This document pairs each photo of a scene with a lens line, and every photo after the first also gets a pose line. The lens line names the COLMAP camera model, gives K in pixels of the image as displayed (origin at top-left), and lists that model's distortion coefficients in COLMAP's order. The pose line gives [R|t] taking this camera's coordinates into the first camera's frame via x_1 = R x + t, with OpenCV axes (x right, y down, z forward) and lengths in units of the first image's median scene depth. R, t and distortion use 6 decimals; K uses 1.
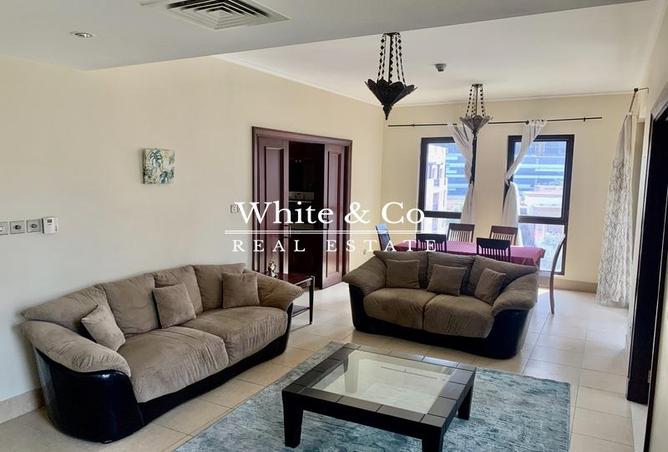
lens RADIAL K [[521.3, 0, 331.0], [0, 521.3, 225.2], [0, 0, 1]] dist [0.055982, 0.000243]
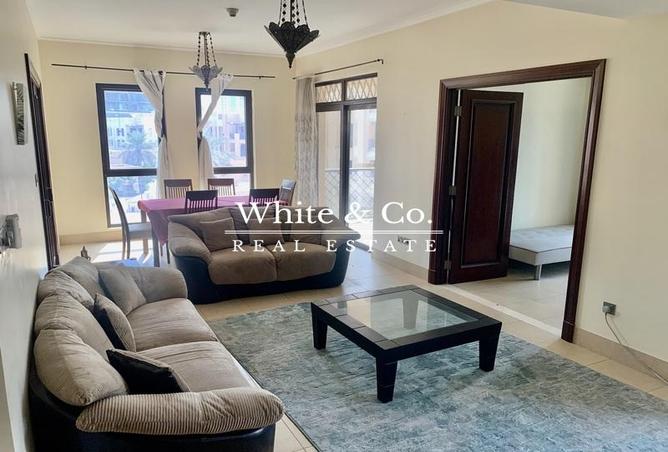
lens RADIAL K [[521.3, 0, 329.7], [0, 521.3, 227.8], [0, 0, 1]] dist [0.055982, 0.000243]
pose [[0.585108, -0.162337, 0.794541, -0.417522], [0.089171, 0.986697, 0.135932, -0.024358], [-0.806038, -0.008685, 0.591800, 0.238053]]
